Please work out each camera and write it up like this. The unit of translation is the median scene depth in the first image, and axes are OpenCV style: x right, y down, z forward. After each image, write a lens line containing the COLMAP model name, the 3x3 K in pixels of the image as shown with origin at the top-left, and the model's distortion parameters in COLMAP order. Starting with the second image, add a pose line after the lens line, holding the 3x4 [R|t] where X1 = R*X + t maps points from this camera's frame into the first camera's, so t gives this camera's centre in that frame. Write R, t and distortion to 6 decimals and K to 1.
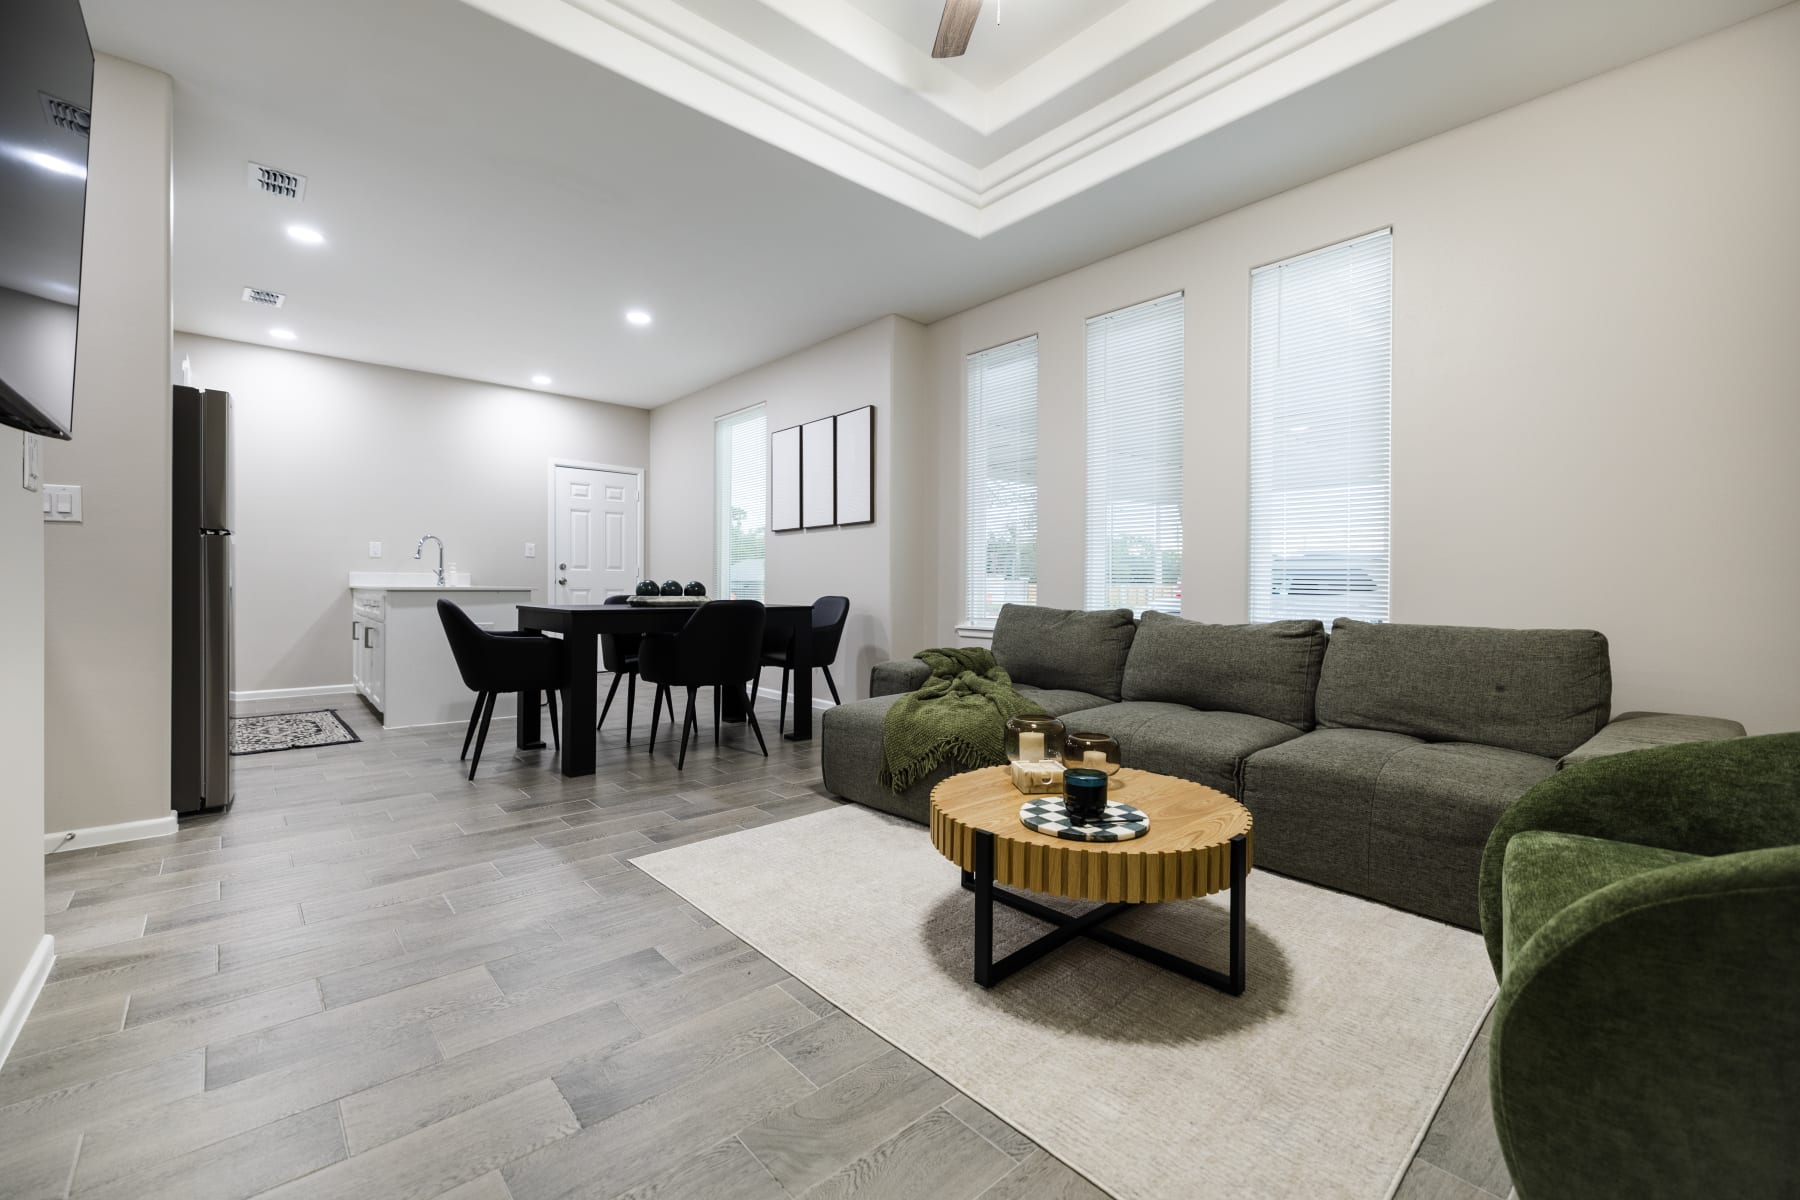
lens RADIAL K [[751.2, 0, 896.8], [0, 751.2, 587.7], [0, 0, 1]] dist [0.000070, -0.000299]
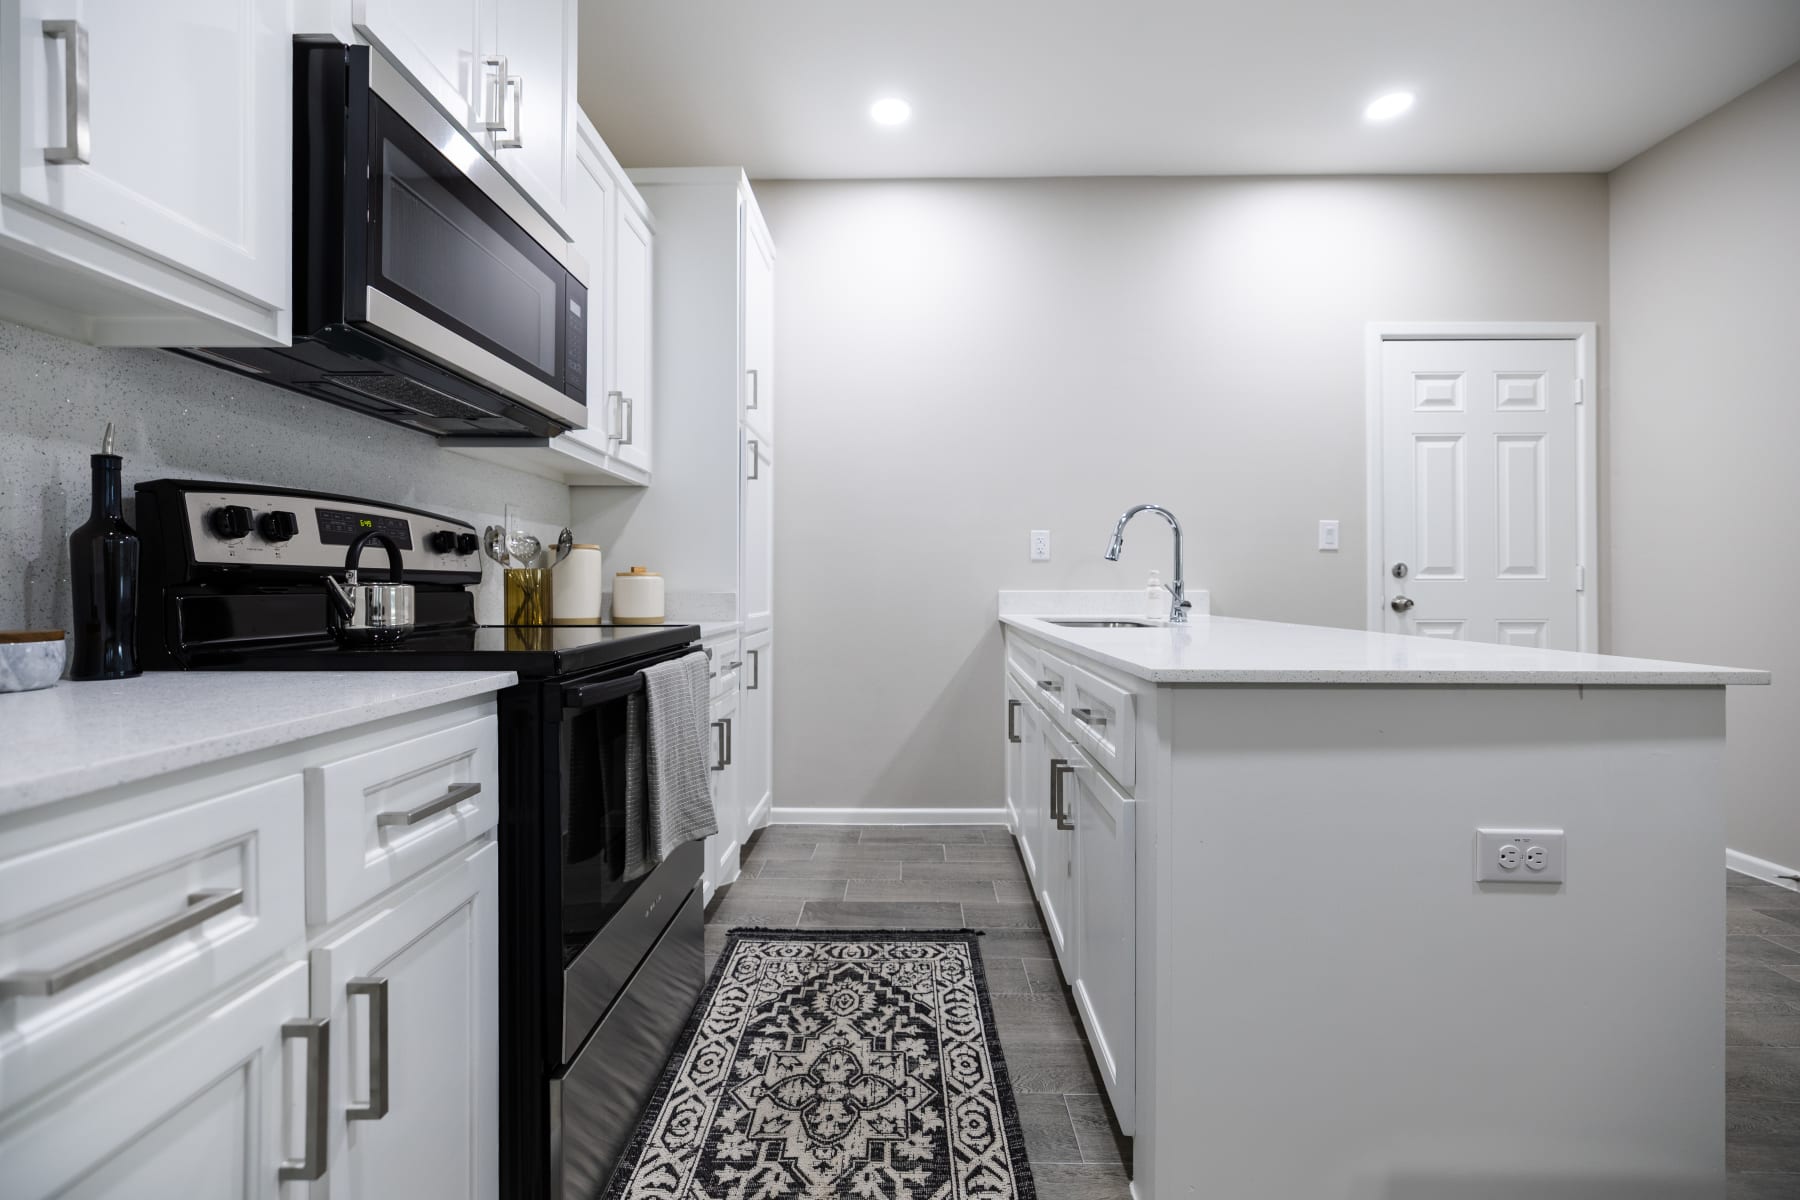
lens RADIAL K [[751.2, 0, 896.8], [0, 751.2, 587.7], [0, 0, 1]] dist [0.000070, -0.000299]
pose [[0.738550, -0.006378, -0.674168, -0.558455], [0.003484, 0.999978, -0.005643, -0.025200], [0.674189, 0.001819, 0.738556, 0.738351]]
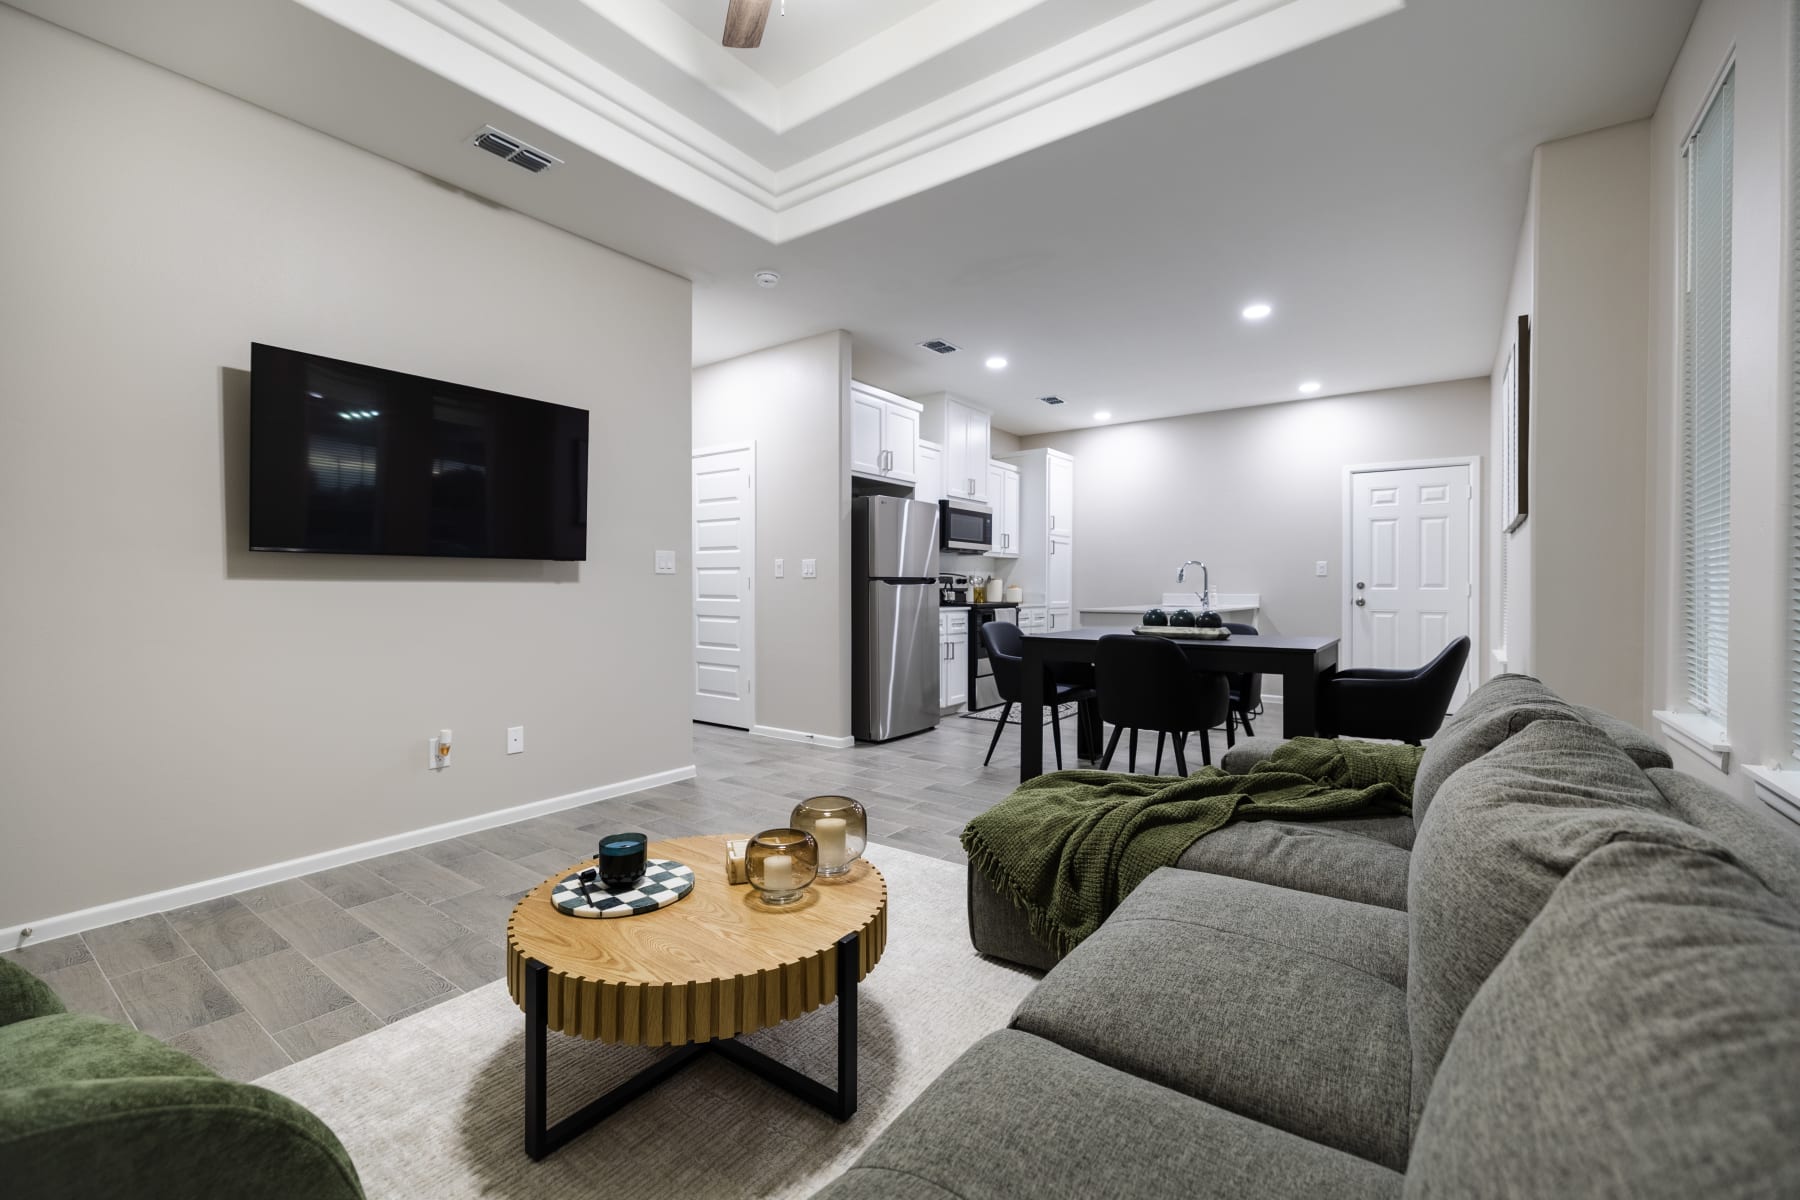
lens RADIAL K [[751.2, 0, 896.8], [0, 751.2, 587.7], [0, 0, 1]] dist [0.000070, -0.000299]
pose [[0.208890, -0.006640, -0.977917, 0.468180], [-0.004181, 0.999962, -0.007683, -0.024674], [0.977930, 0.005694, 0.208854, 0.424916]]
